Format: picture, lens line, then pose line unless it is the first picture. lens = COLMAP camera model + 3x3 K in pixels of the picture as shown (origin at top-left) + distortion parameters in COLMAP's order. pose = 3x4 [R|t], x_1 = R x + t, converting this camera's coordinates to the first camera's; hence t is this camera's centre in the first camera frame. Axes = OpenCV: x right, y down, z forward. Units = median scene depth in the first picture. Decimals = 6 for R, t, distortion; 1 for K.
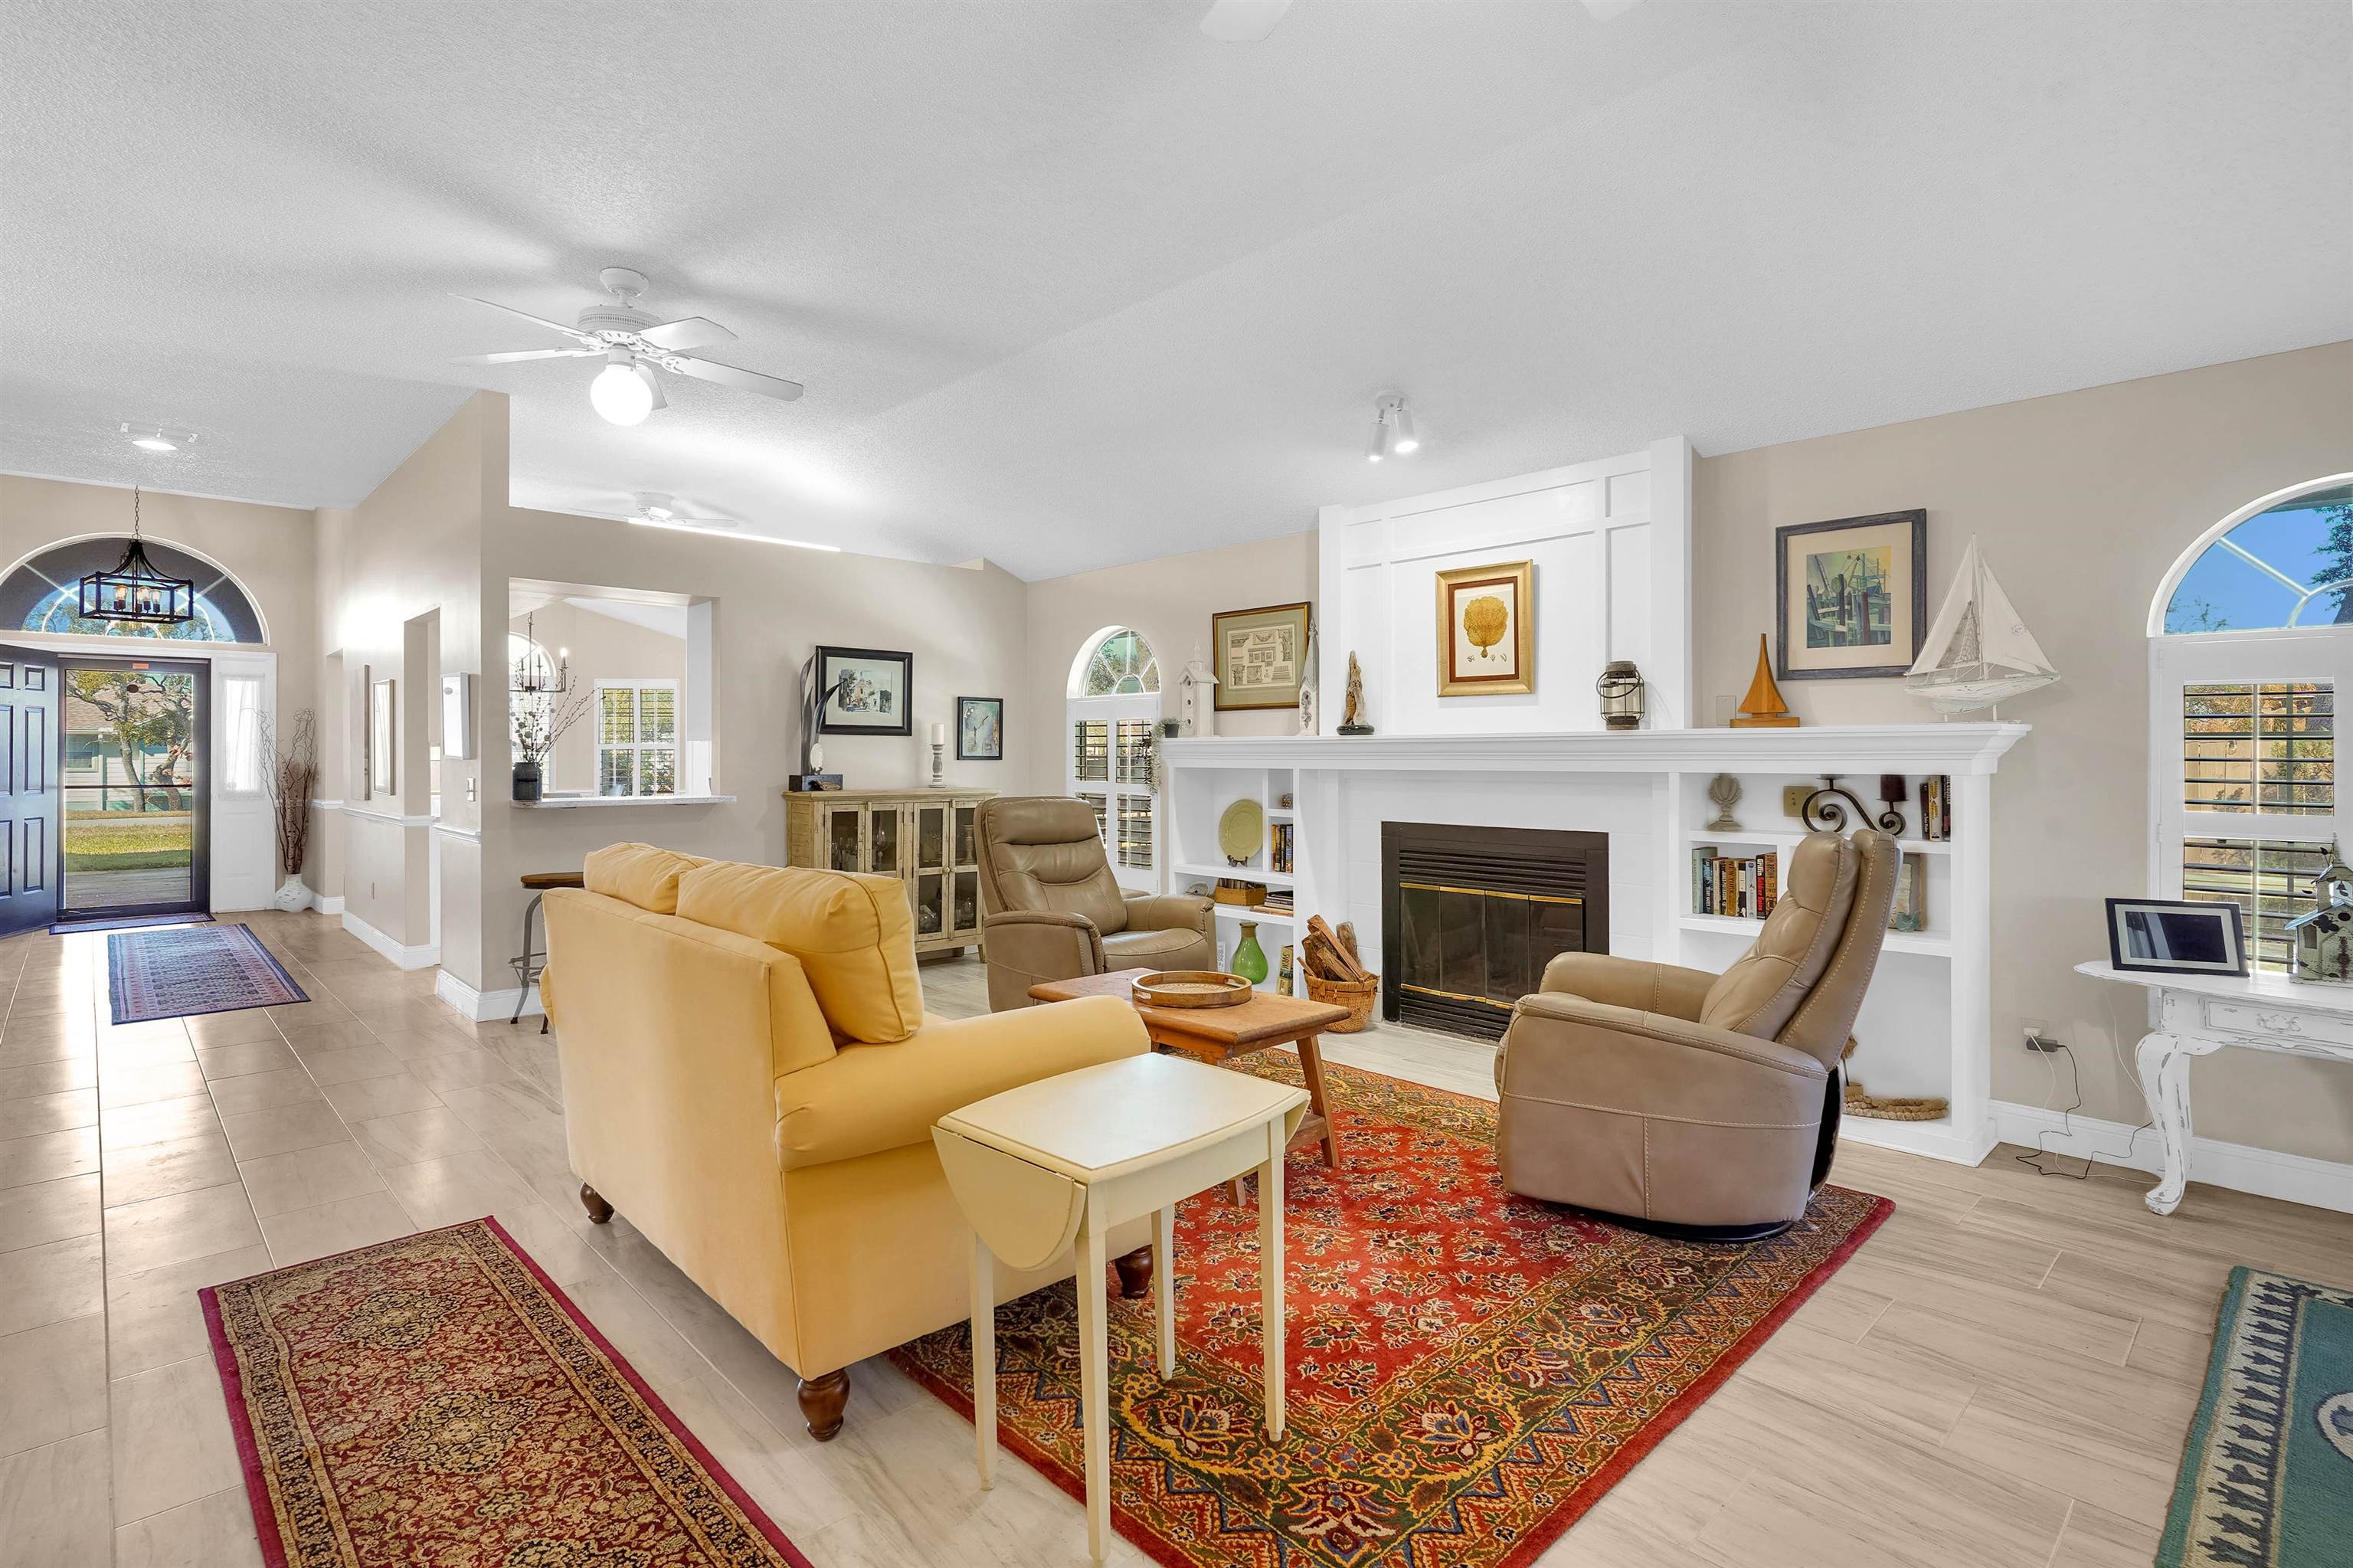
lens RADIAL K [[1129.7, 0, 1188.7], [0, 1129.7, 751.7], [0, 0, 1]] dist [0.001324, 0.000703]
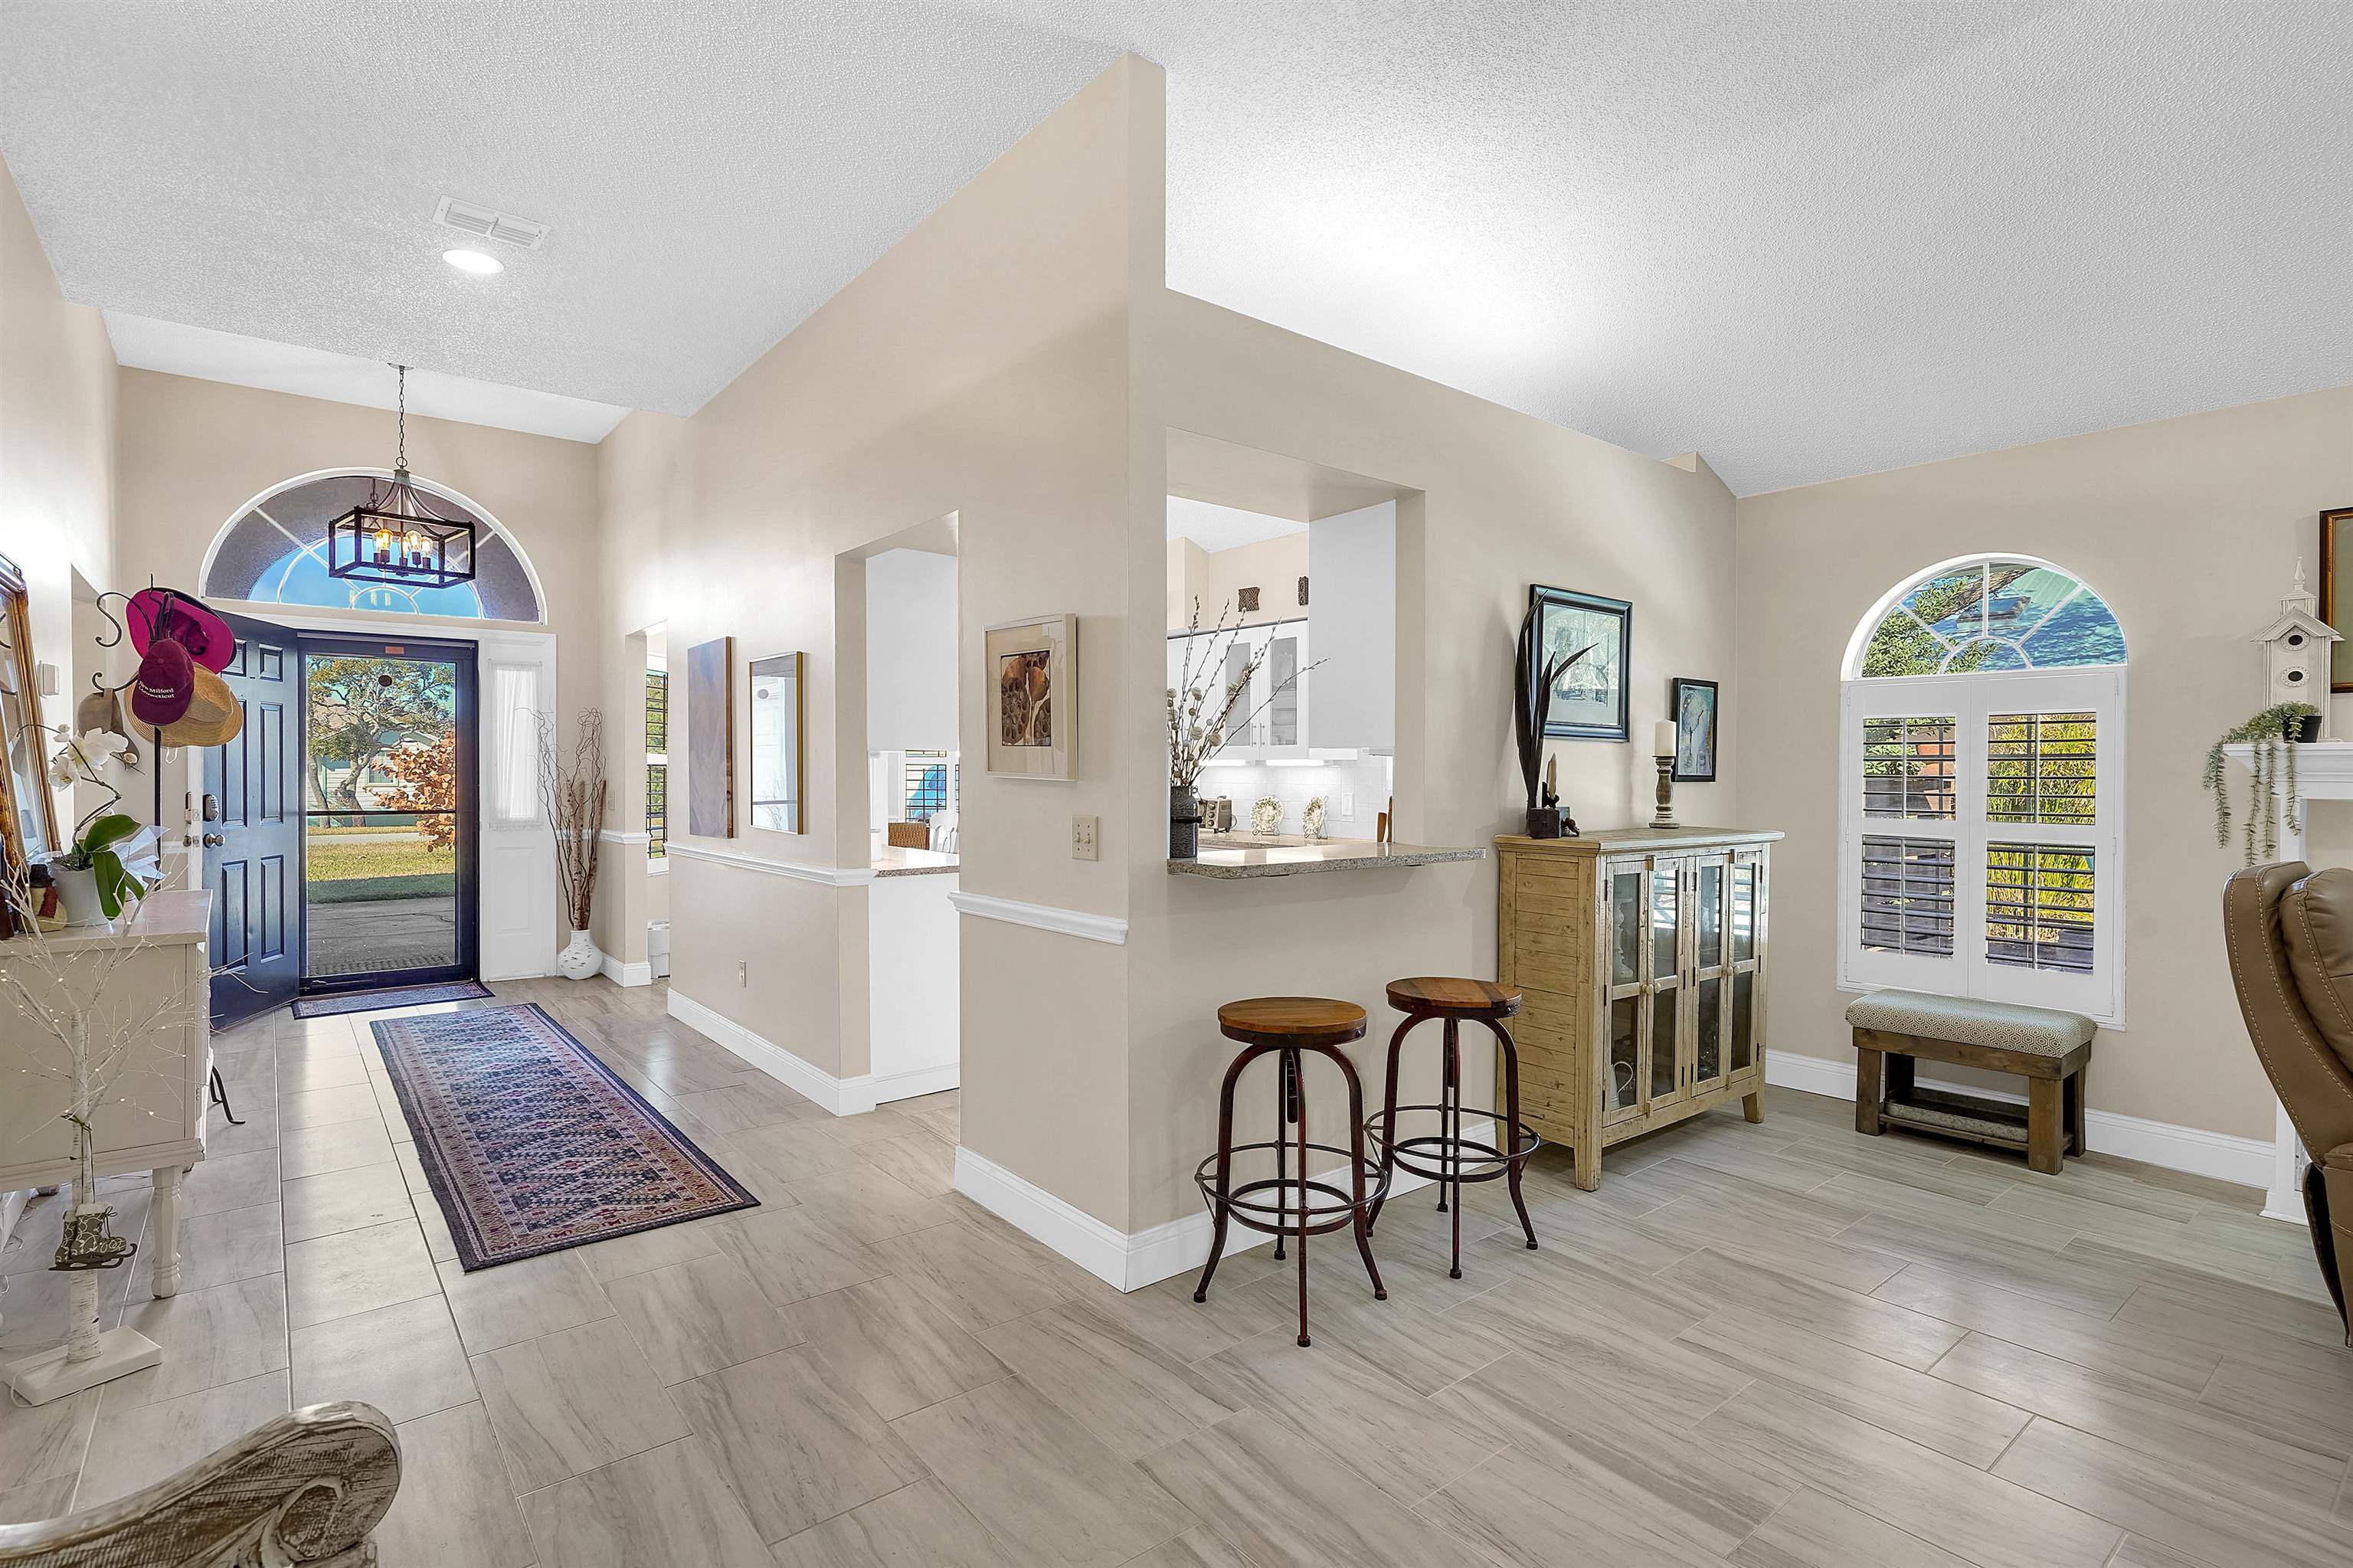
lens RADIAL K [[1141.8, 0, 1177.9], [0, 1141.8, 789.4], [0, 0, 1]] dist [-0.009080, 0.006984]
pose [[0.995438, 0.003914, -0.095330, -0.458285], [-0.002143, 0.999823, 0.018676, 0.000798], [0.095387, -0.018387, 0.995270, 0.405251]]
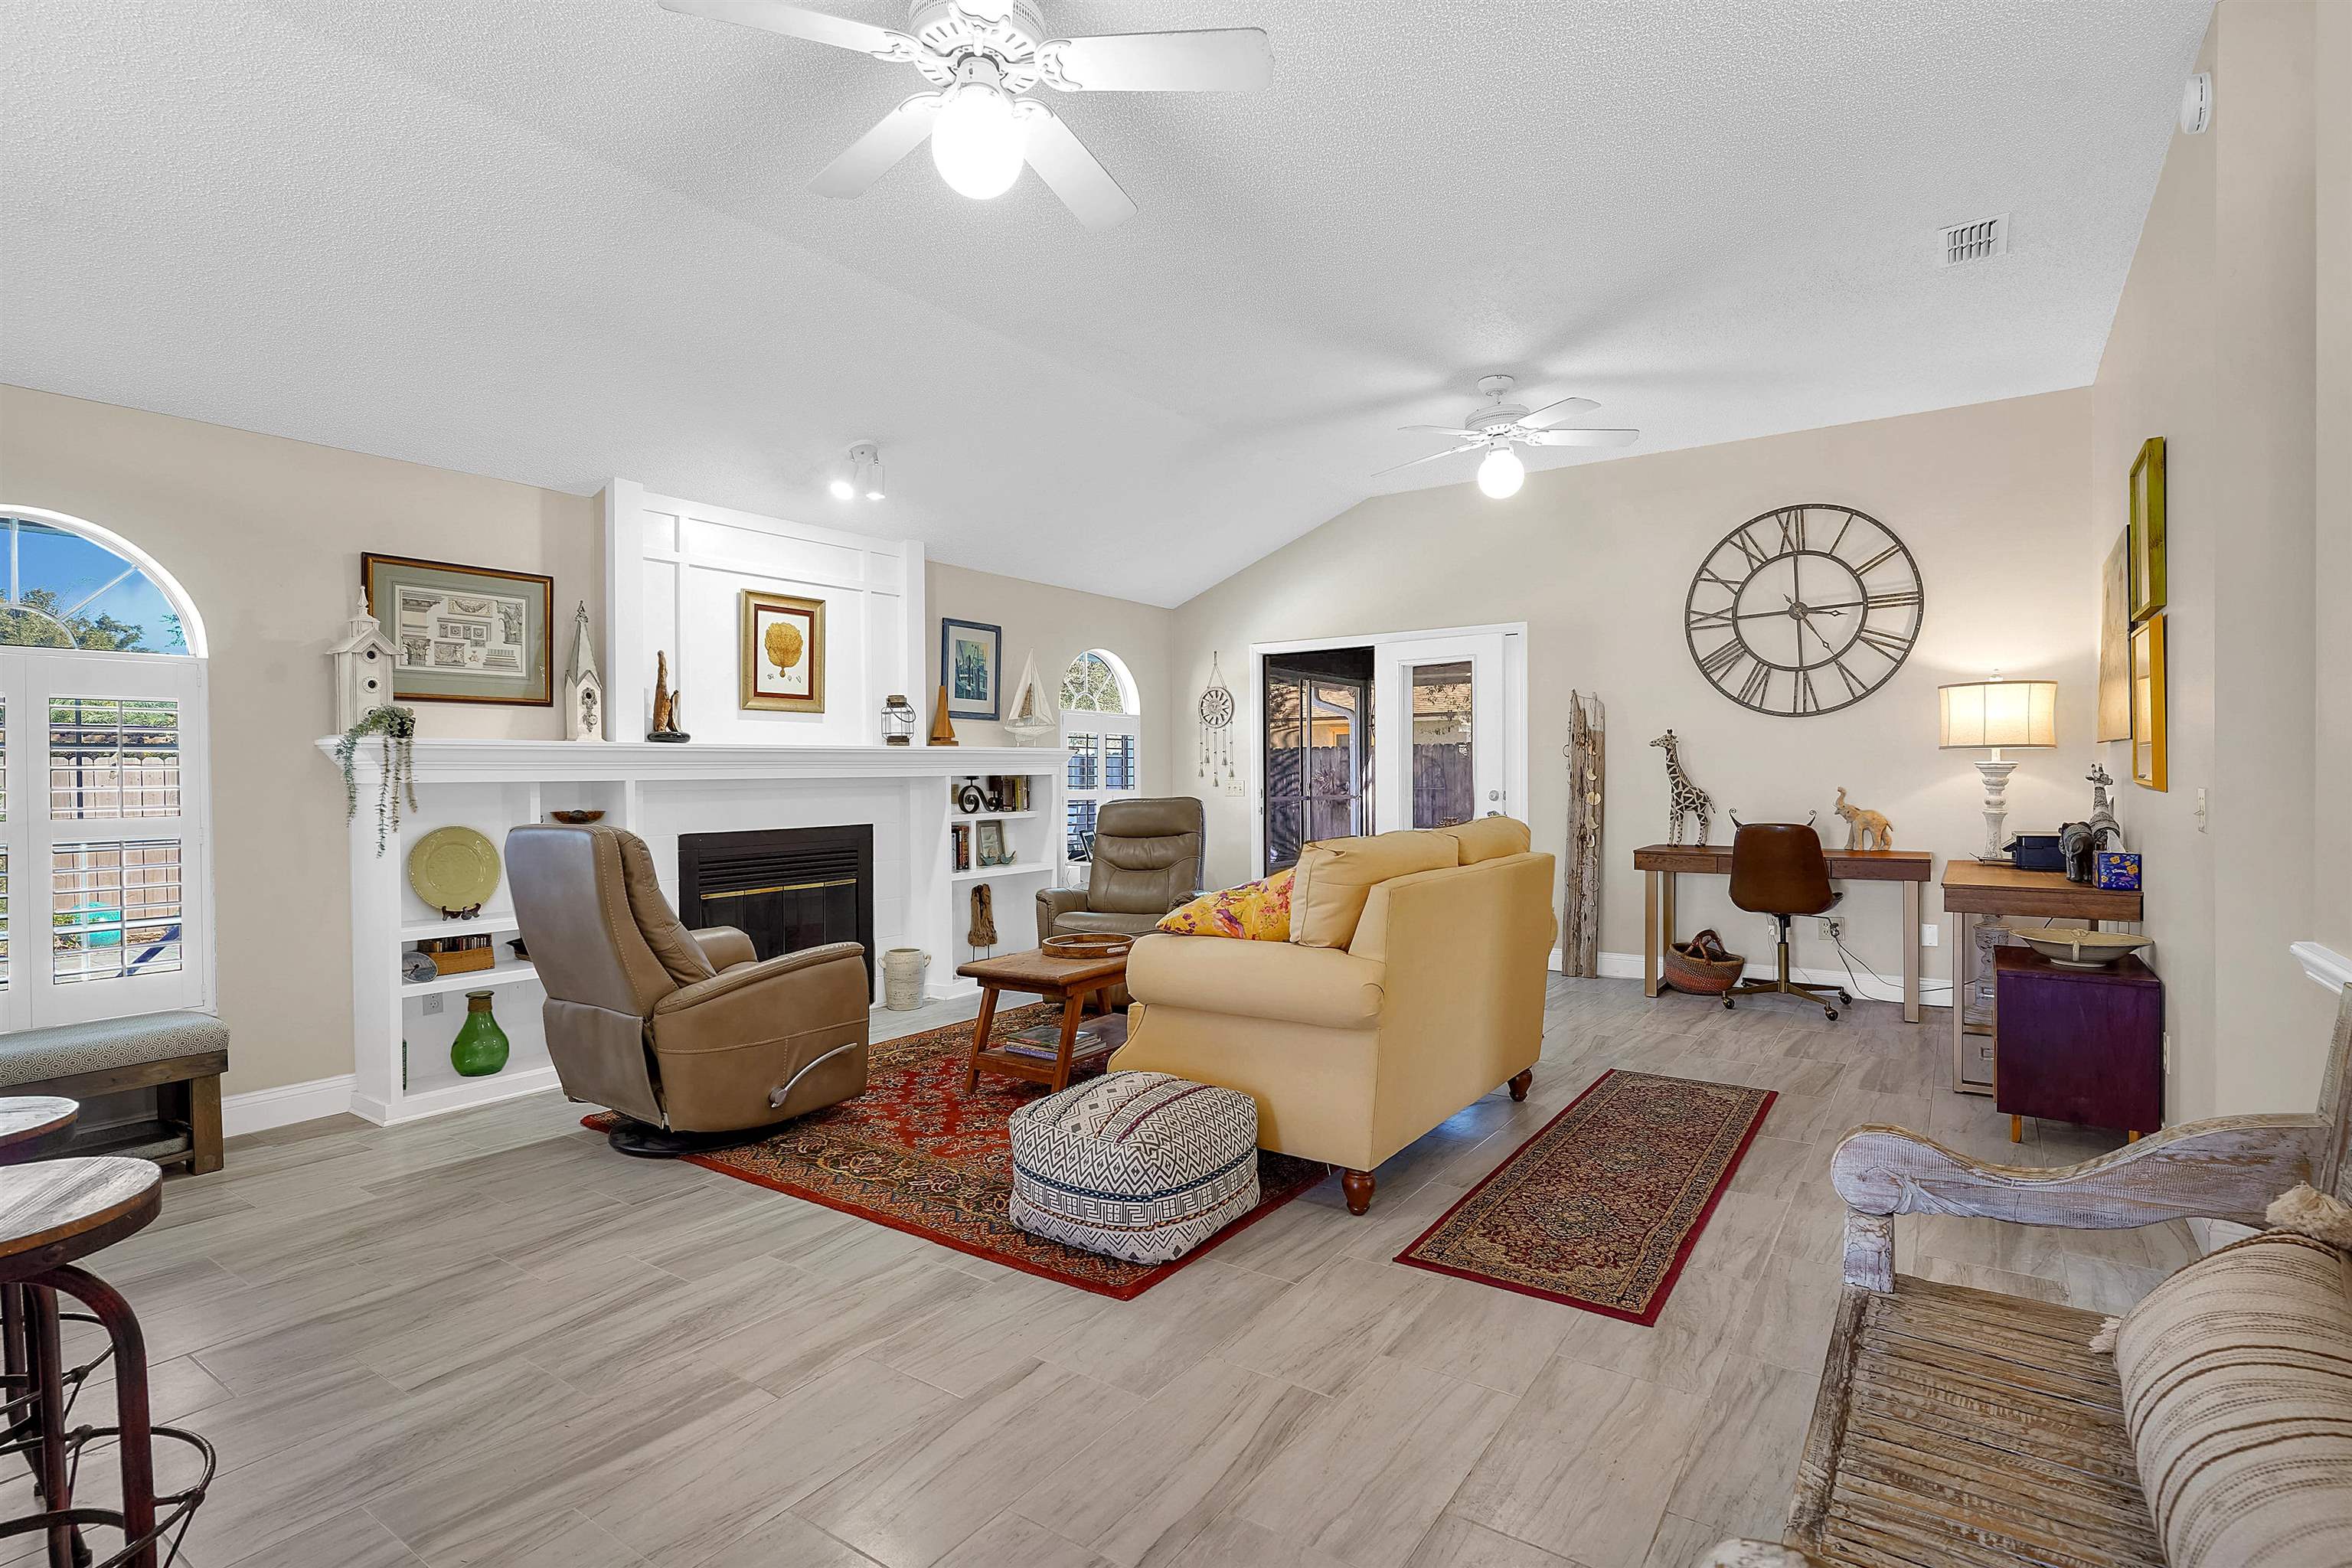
lens RADIAL K [[1141.3, 0, 1177.4], [0, 1141.3, 789.4], [0, 0, 1]] dist [-0.009080, 0.006984]
pose [[-0.191115, -0.014013, 0.981468, -0.707589], [0.007020, 0.999853, 0.015642, 0.009631], [-0.981543, 0.009879, -0.190988, 0.644304]]
